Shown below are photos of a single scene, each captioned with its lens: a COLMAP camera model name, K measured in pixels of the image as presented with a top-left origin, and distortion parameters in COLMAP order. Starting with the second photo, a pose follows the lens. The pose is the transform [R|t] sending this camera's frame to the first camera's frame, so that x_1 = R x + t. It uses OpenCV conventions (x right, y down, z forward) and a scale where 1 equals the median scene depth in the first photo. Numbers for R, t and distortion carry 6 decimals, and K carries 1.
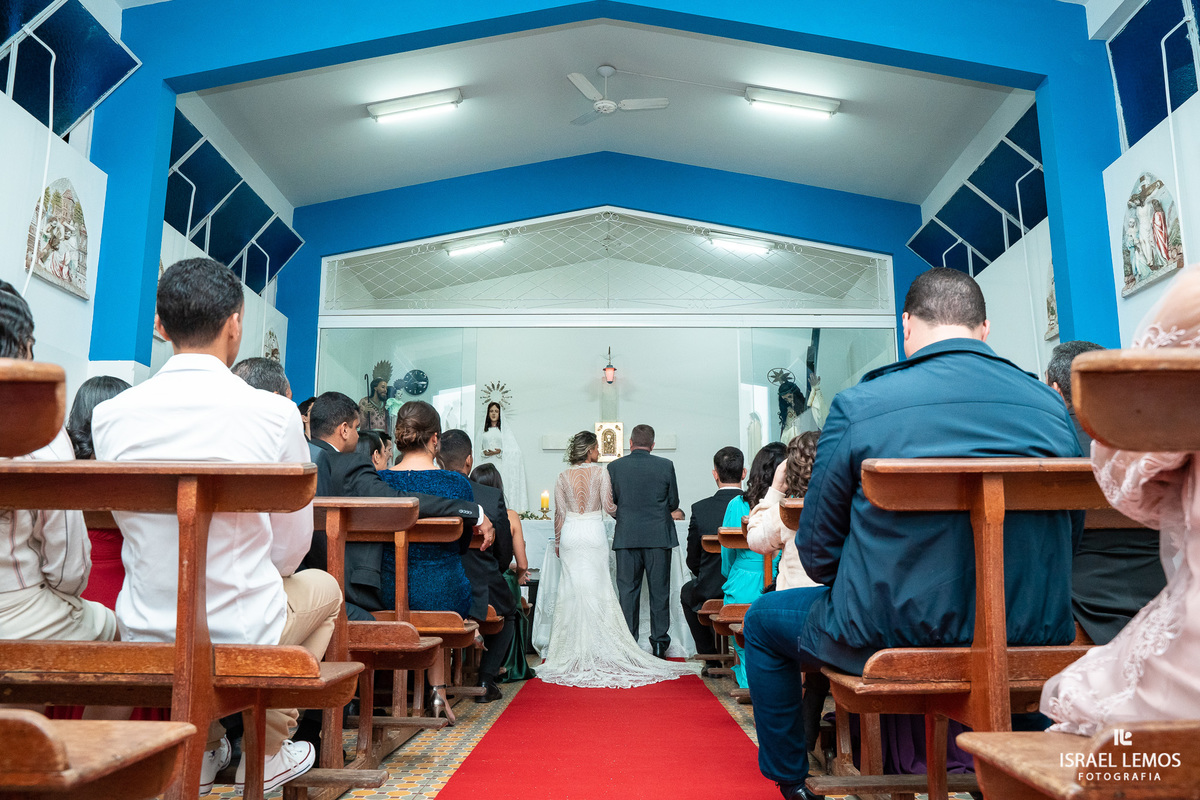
lens RADIAL K [[966.5, 0, 600.0], [0, 966.5, 400.0], [0, 0, 1]] dist [-0.135643, 0.120039]
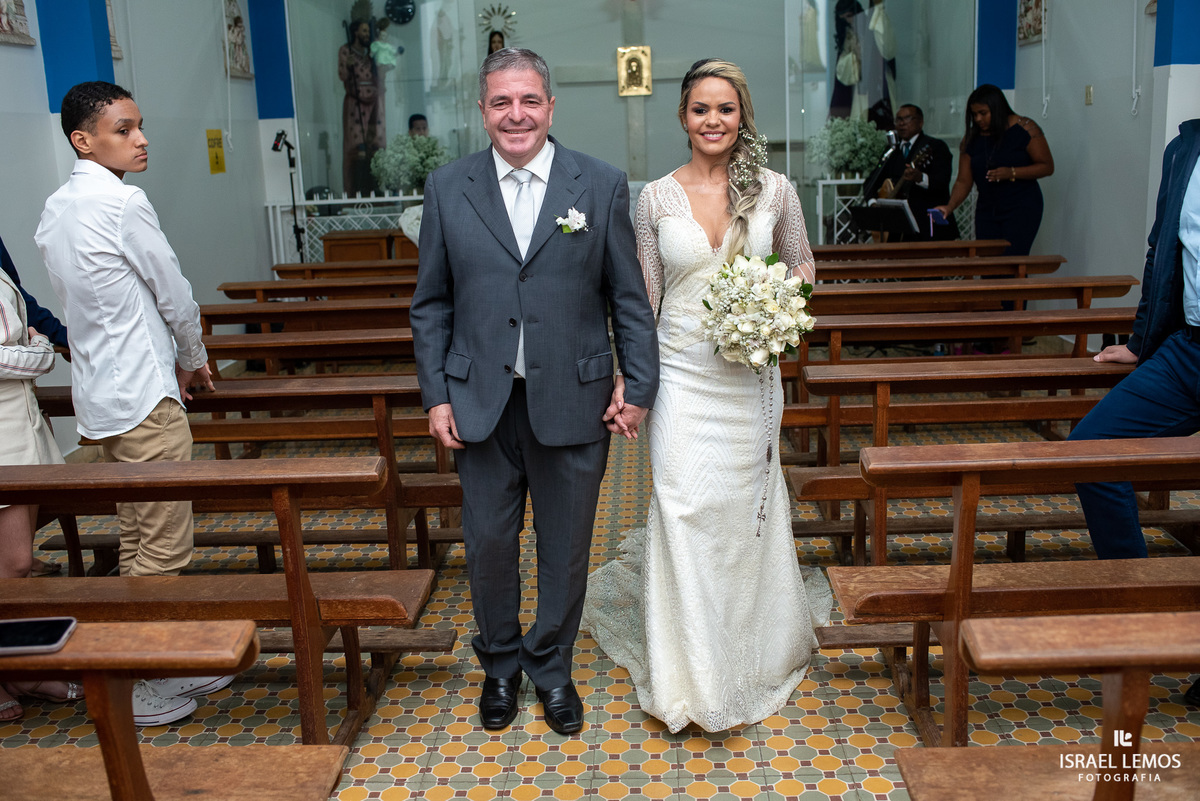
lens RADIAL K [[1152.5, 0, 600.0], [0, 1152.5, 400.5], [0, 0, 1]] dist [-0.121610, 0.137356]
pose [[0.998907, -0.034334, -0.031704, 0.001518], [0.043970, 0.920302, 0.388731, -0.109283], [0.015831, -0.389700, 0.920806, -0.050255]]
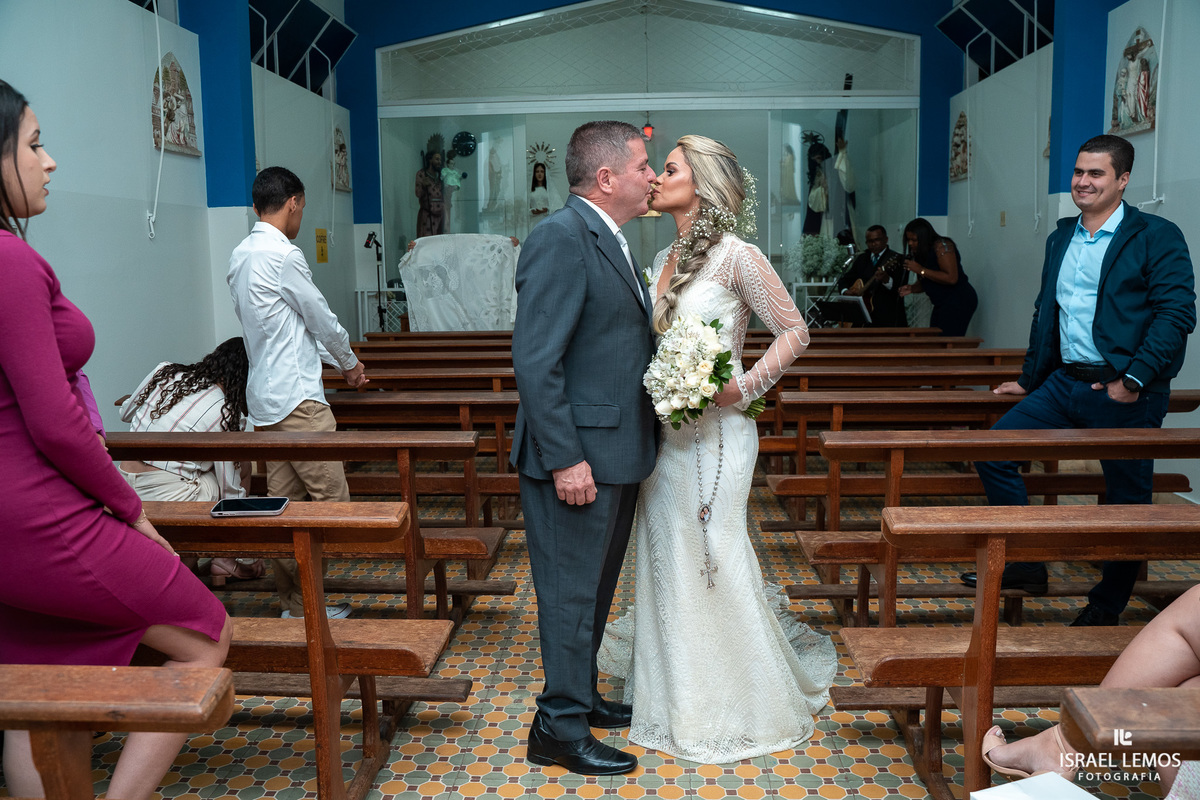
lens RADIAL K [[966.5, 0, 600.0], [0, 966.5, 400.0], [0, 0, 1]] dist [-0.135643, 0.120039]
pose [[0.999207, -0.009698, -0.038623, -0.006481], [0.021264, 0.949982, 0.311581, -0.101663], [0.033670, -0.312155, 0.949434, -0.107628]]
